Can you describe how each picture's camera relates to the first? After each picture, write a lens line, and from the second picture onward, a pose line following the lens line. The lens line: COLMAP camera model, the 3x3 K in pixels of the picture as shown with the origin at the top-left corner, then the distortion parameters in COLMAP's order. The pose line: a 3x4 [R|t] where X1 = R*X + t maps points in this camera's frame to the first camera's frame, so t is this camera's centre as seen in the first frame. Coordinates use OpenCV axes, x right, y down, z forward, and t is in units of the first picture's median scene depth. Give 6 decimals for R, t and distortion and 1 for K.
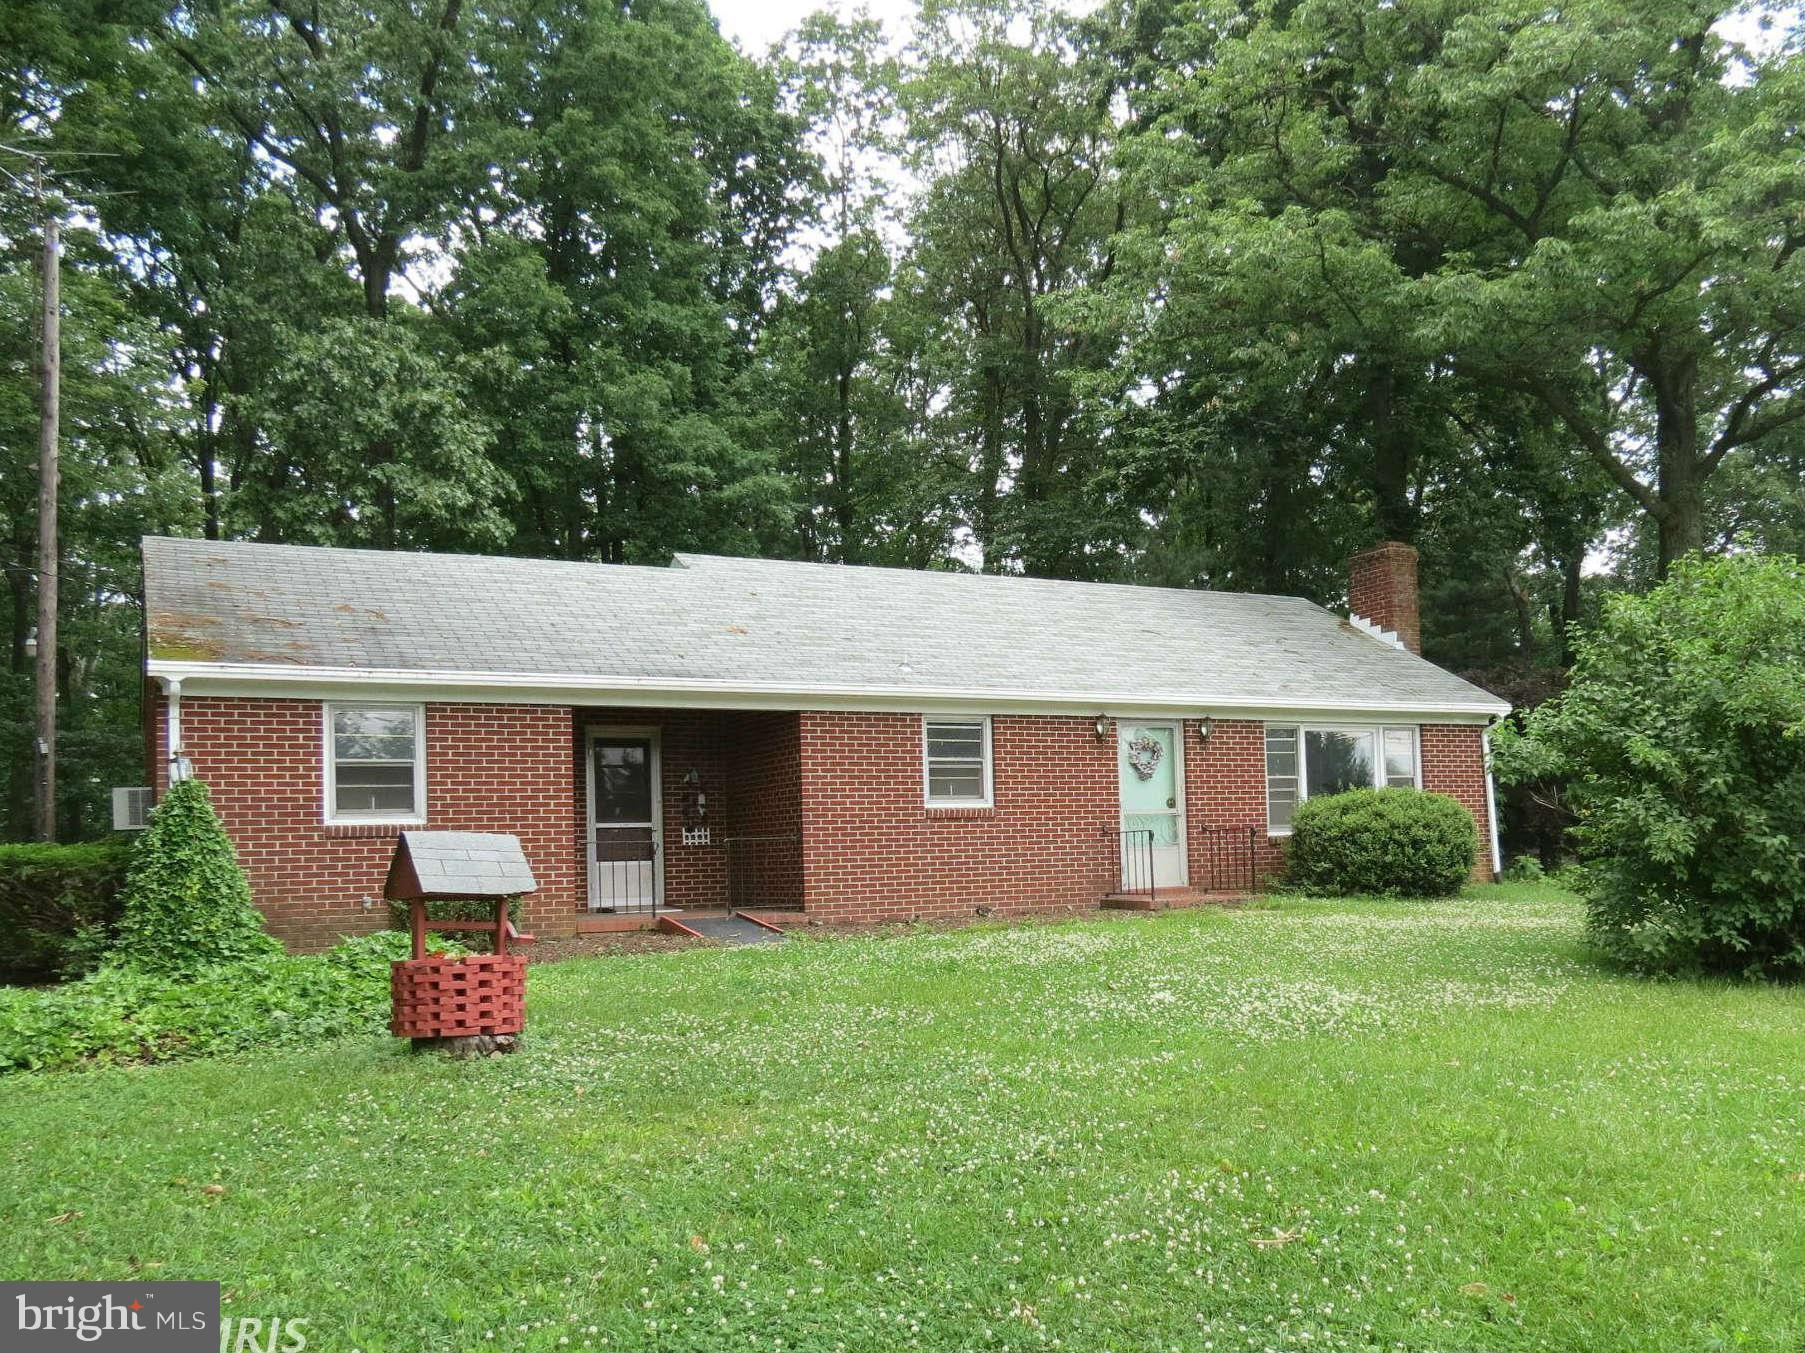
lens RADIAL K [[1283.0, 0, 898.3], [0, 1283.0, 676.9], [0, 0, 1]] dist [-0.034189, 0.017392]
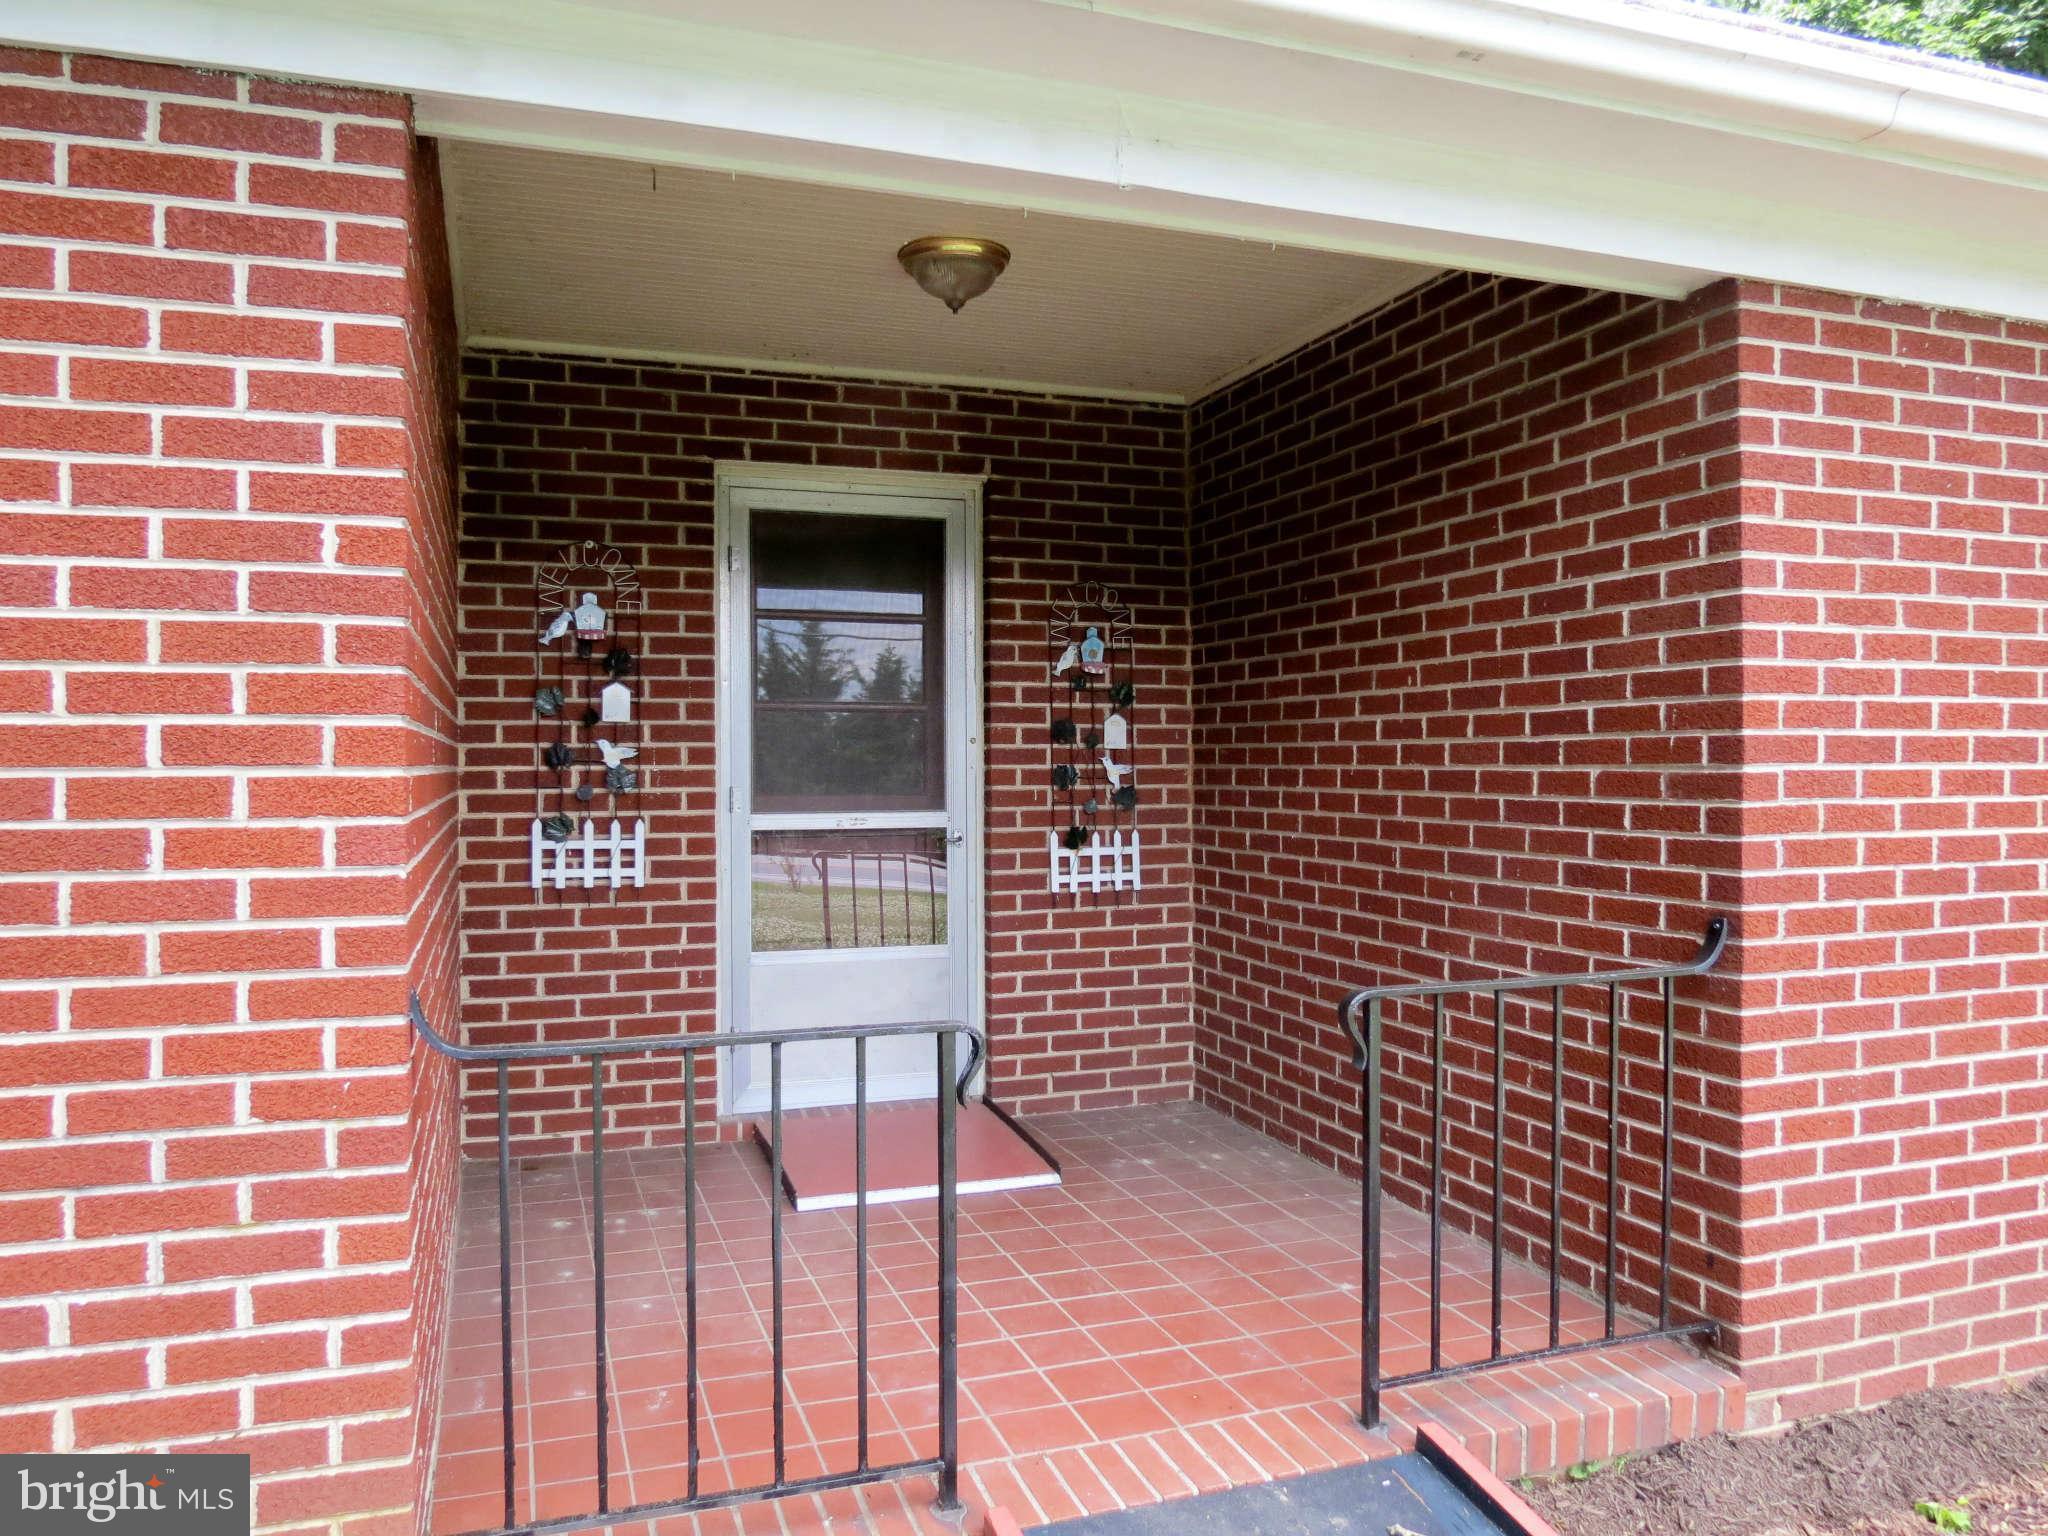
lens RADIAL K [[1455.7, 0, 1019.2], [0, 1455.7, 768.4], [0, 0, 1]] dist [-0.034189, 0.017392]
pose [[0.990845, 0.023796, -0.132889, -0.136544], [-0.005640, 0.990780, 0.135366, 0.061952], [0.134885, -0.133377, 0.981843, 0.704434]]
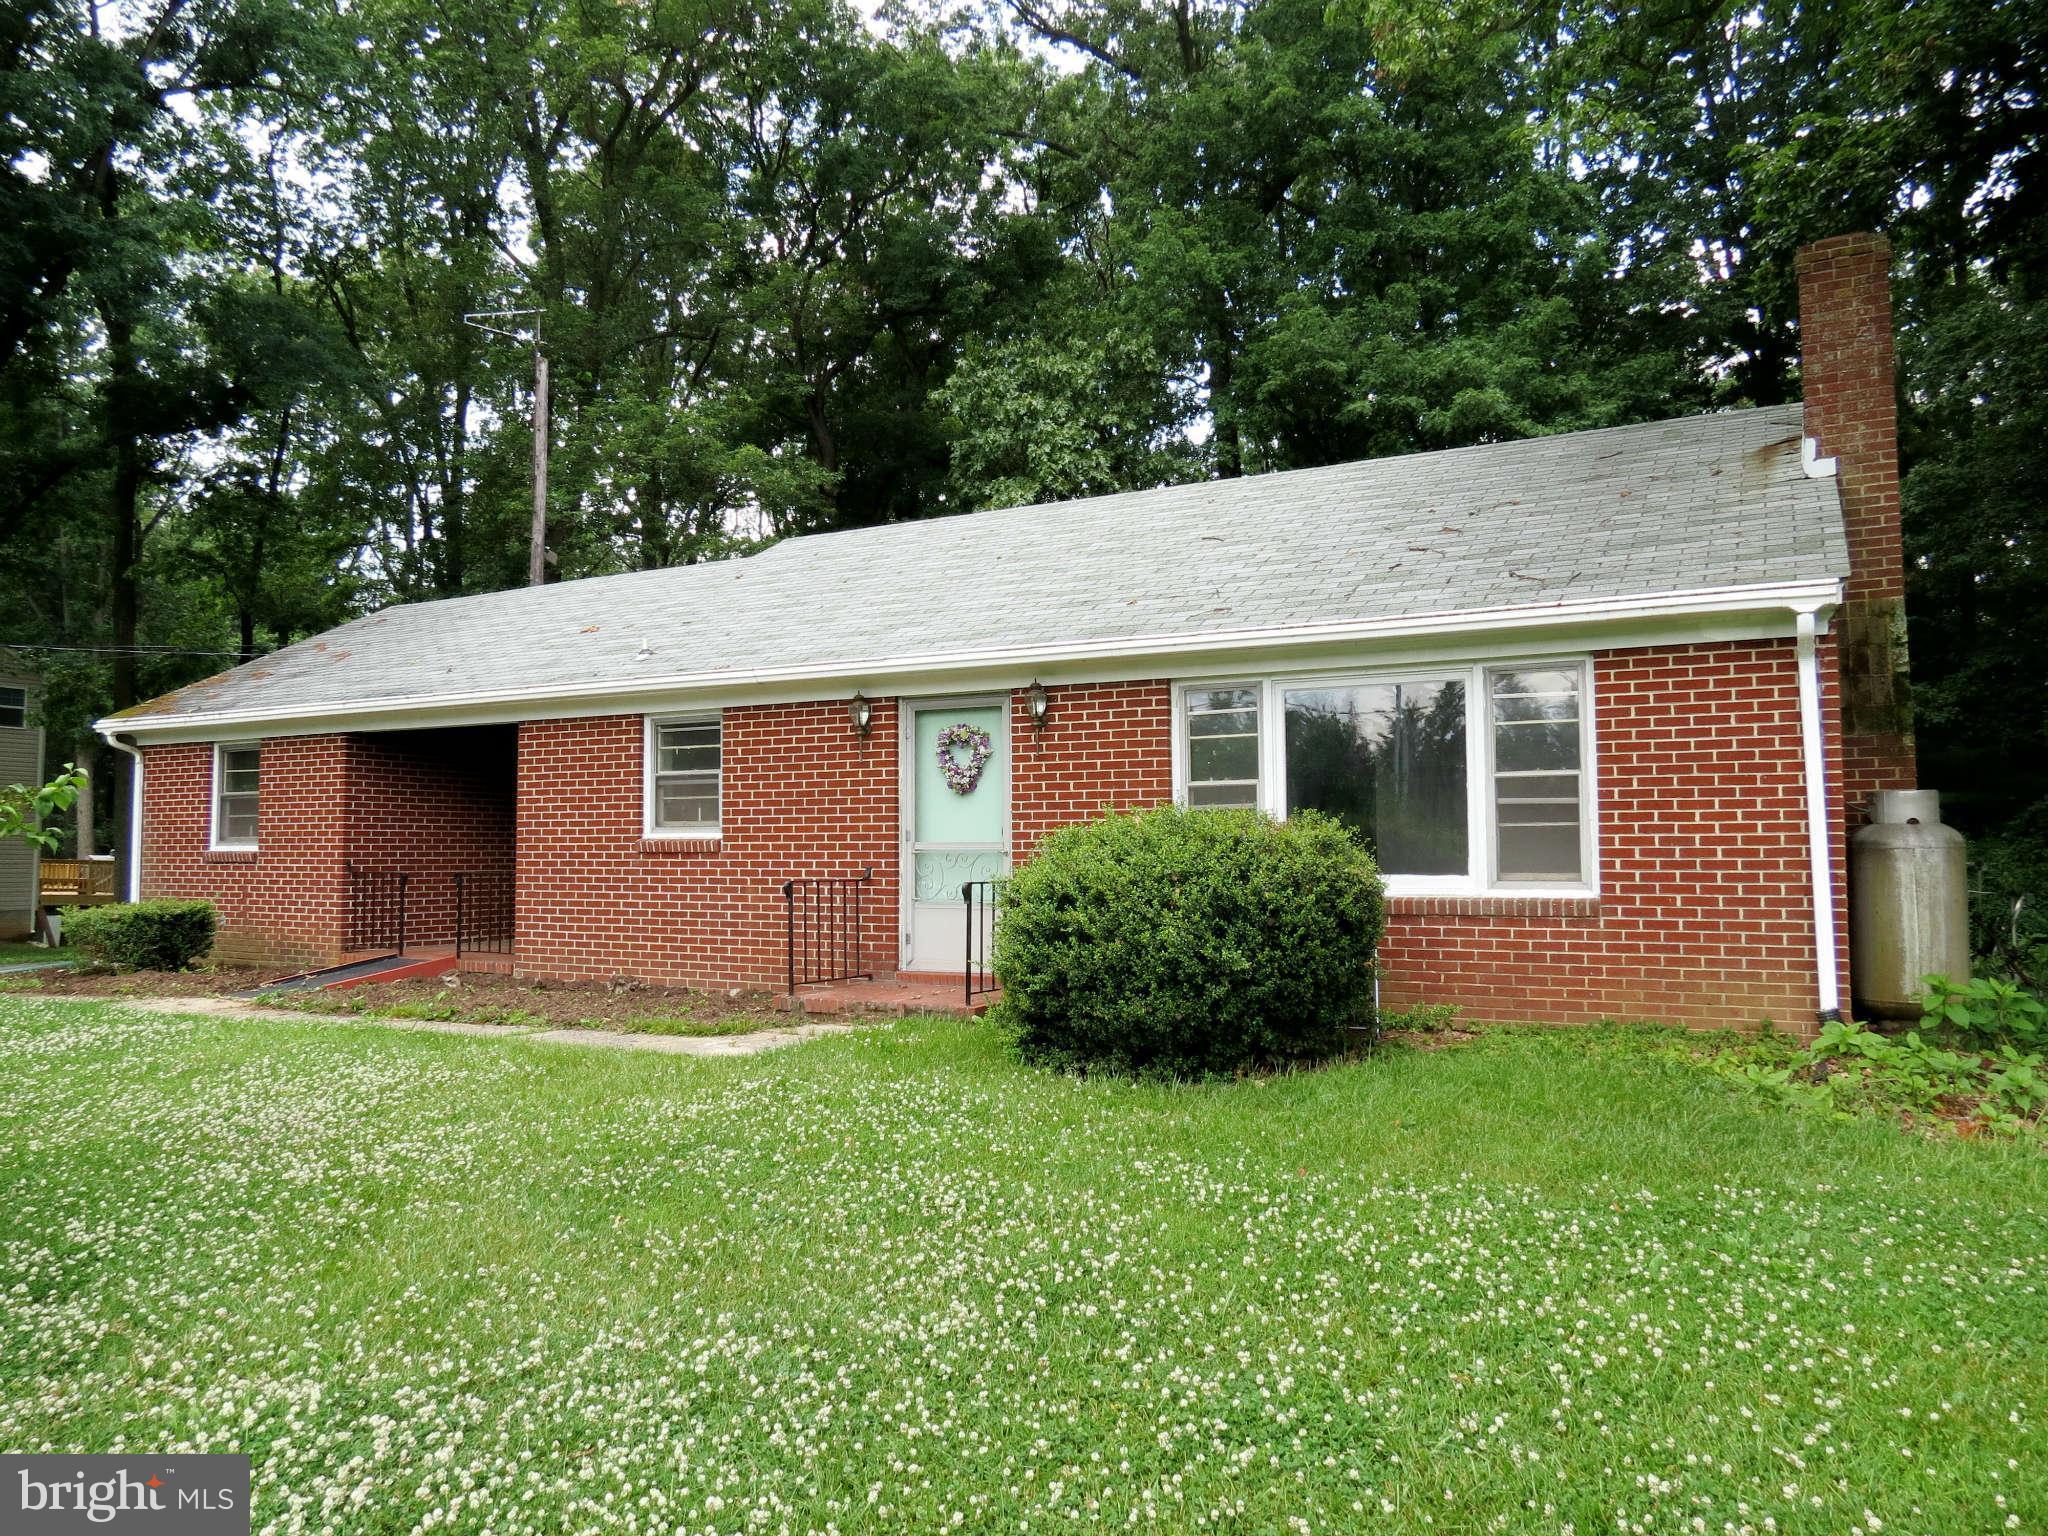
lens RADIAL K [[1455.7, 0, 1019.2], [0, 1455.7, 768.4], [0, 0, 1]] dist [-0.034189, 0.017392]
pose [[0.588879, -0.030263, -0.807654, 0.795236], [0.082813, 0.996299, 0.023049, 0.056290], [0.803967, -0.080457, 0.589206, 0.639711]]
